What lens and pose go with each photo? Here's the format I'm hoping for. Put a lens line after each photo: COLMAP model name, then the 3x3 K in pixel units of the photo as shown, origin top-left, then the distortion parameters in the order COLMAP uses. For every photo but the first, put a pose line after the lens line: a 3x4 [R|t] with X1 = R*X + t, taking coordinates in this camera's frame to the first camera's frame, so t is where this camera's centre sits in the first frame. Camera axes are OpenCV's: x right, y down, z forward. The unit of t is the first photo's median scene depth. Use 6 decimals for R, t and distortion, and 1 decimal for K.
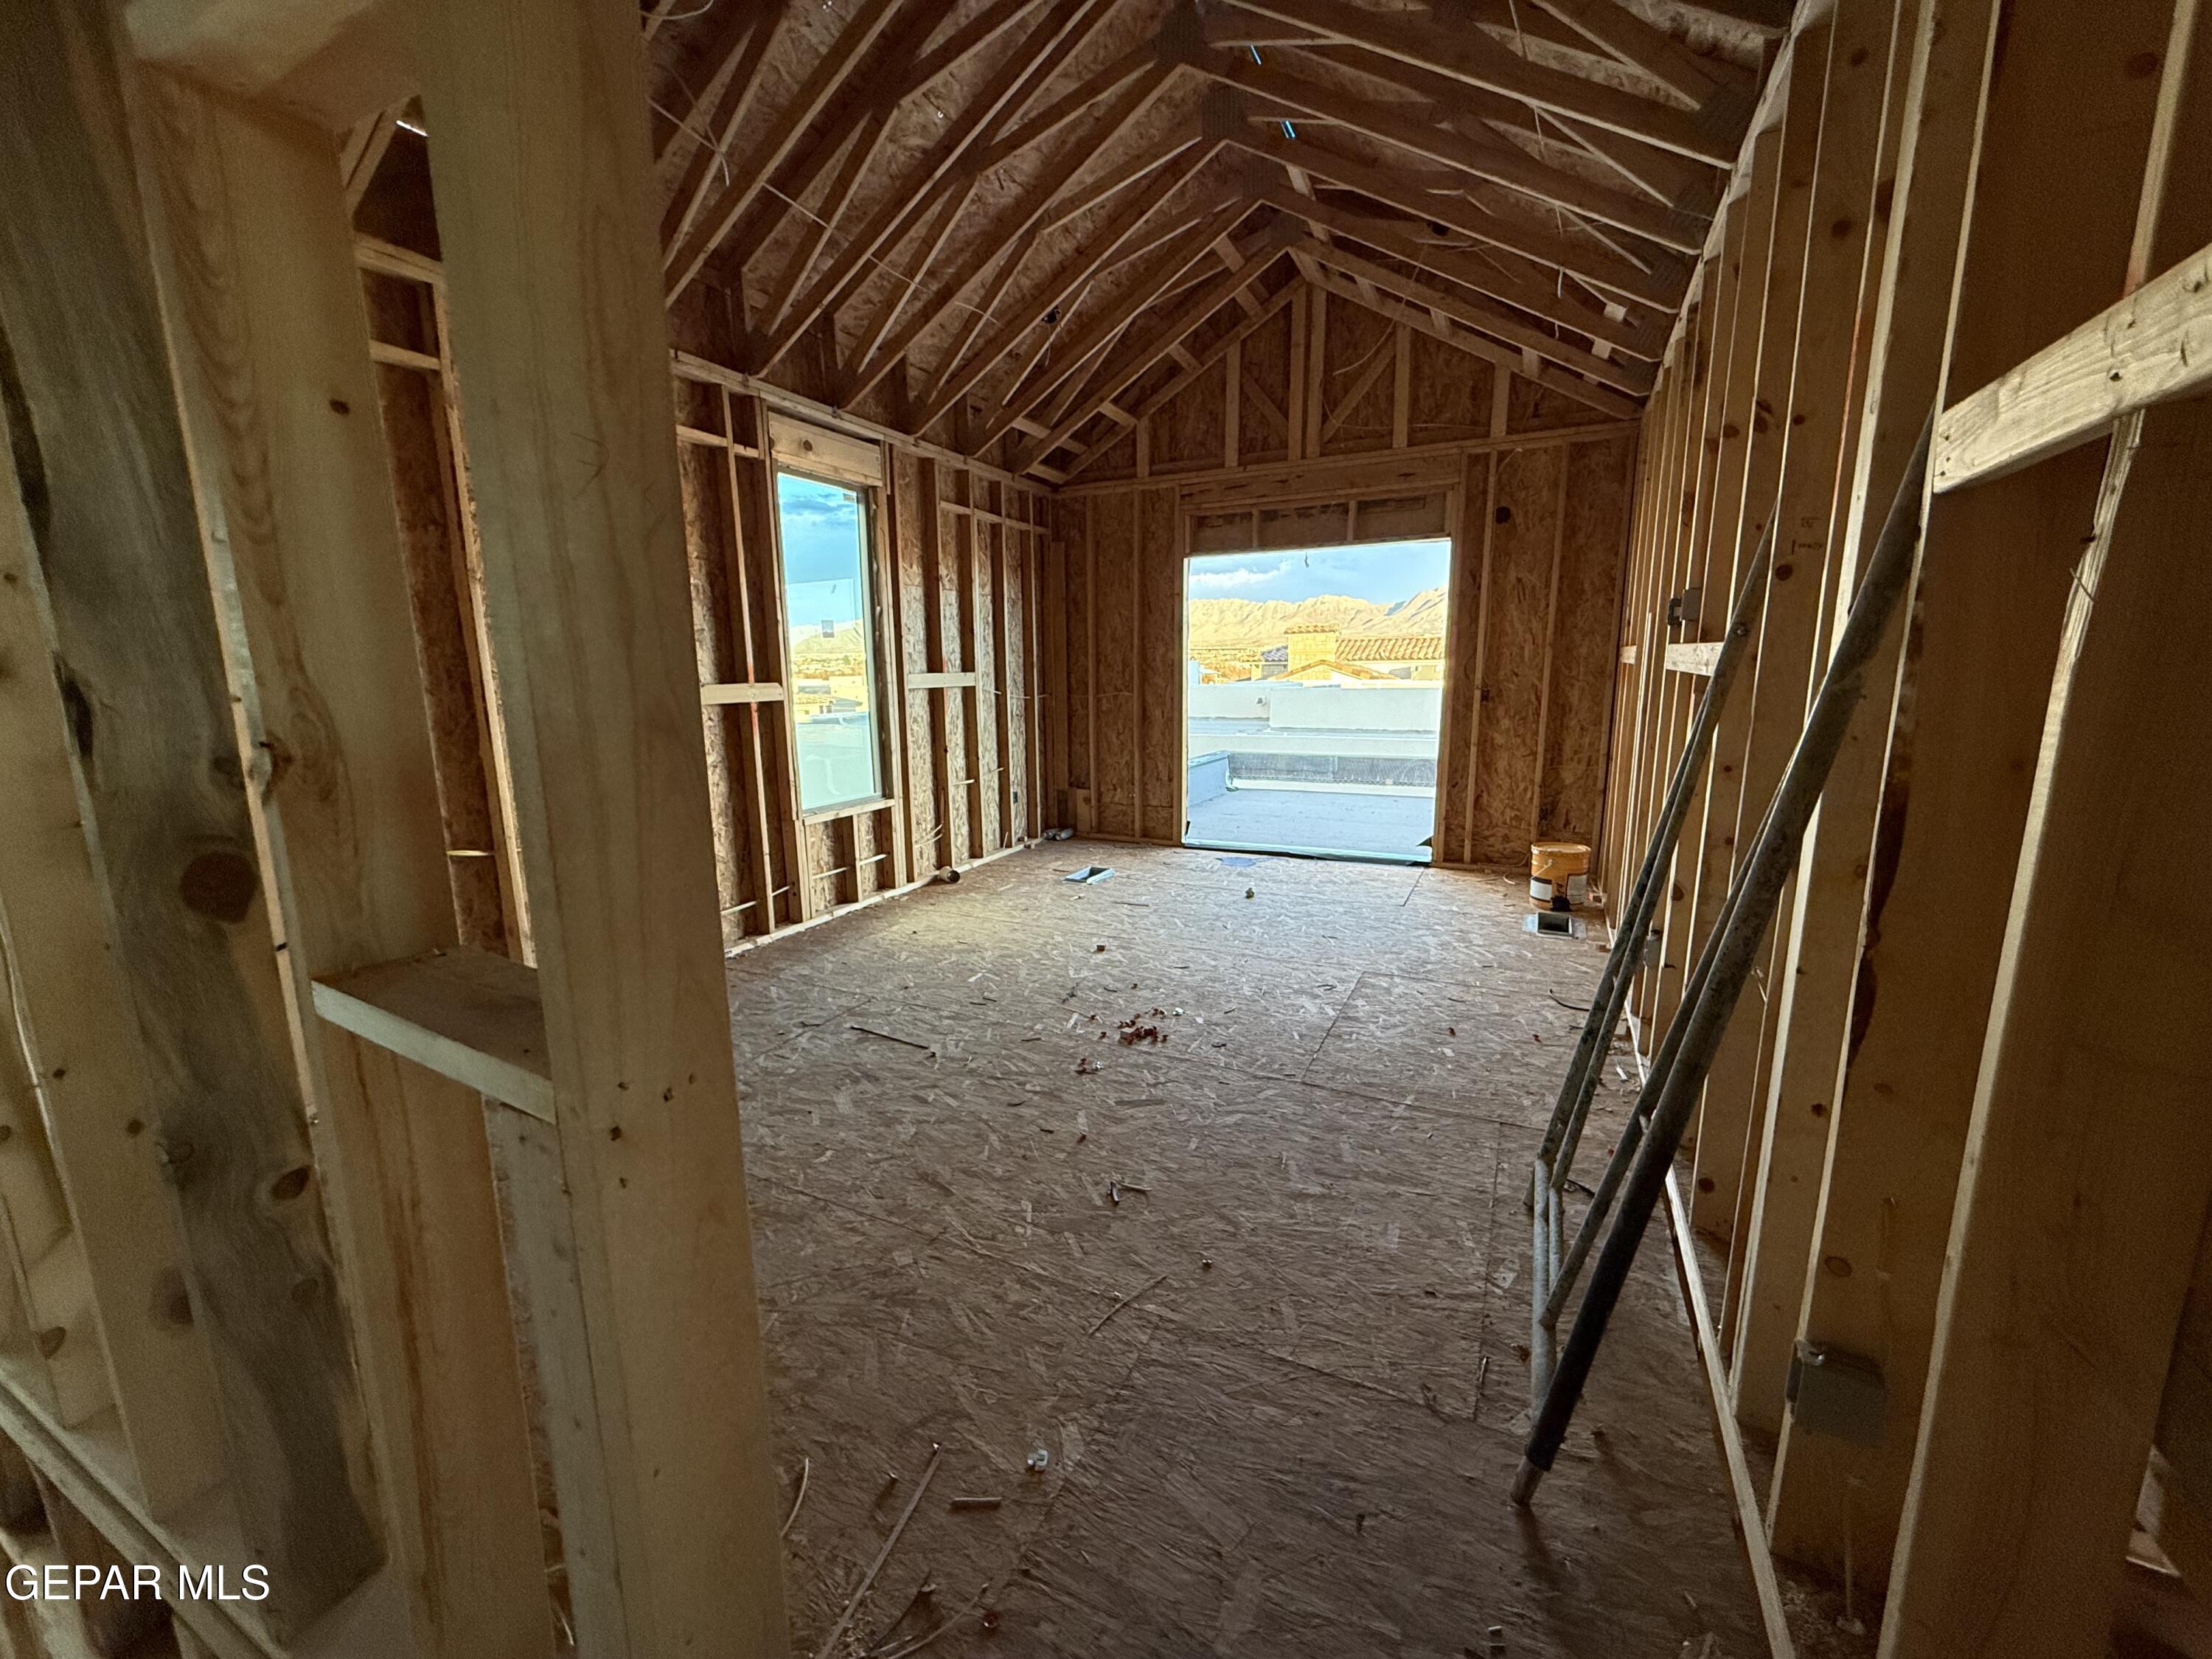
lens RADIAL K [[889.9, 0, 1099.6], [0, 889.9, 833.6], [0, 0, 1]] dist [0.001251, -0.000131]
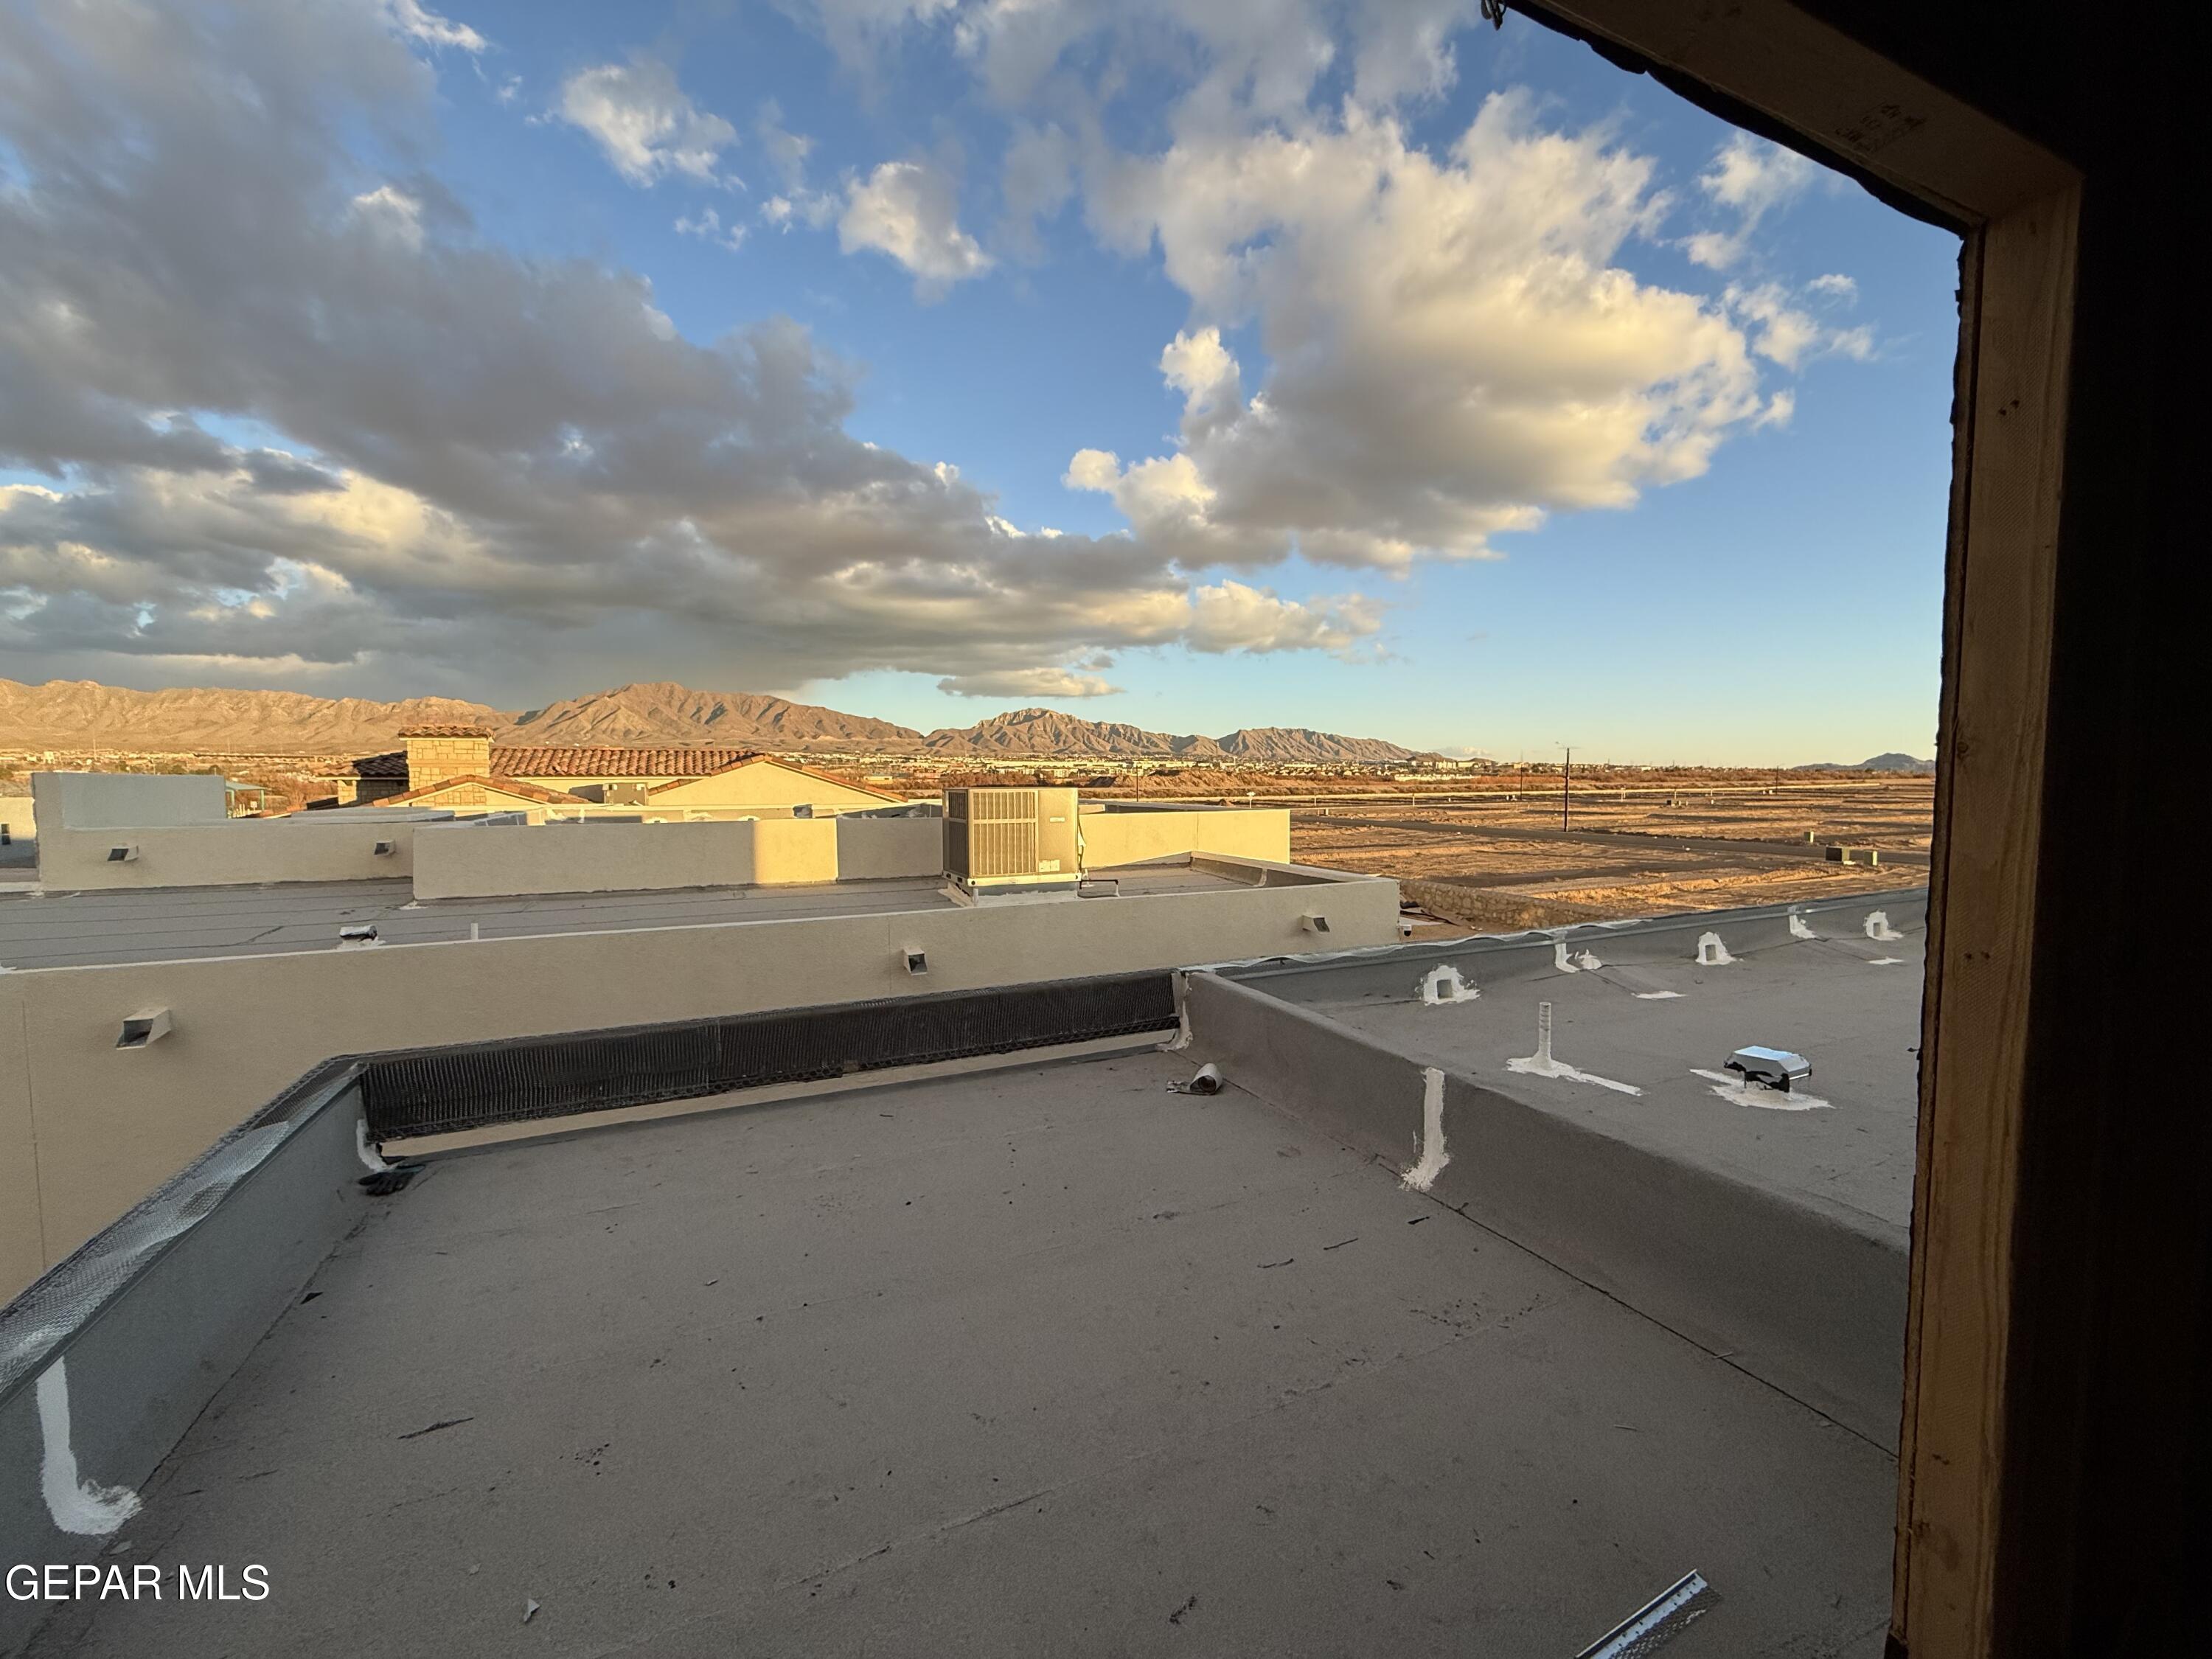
lens RADIAL K [[889.9, 0, 1102.9], [0, 889.9, 830.8], [0, 0, 1]] dist [0.001251, -0.000131]
pose [[0.633054, -0.035769, 0.773281, 0.020912], [0.136411, 0.988455, -0.065952, -0.036600], [-0.761994, 0.147235, 0.630624, 0.179236]]
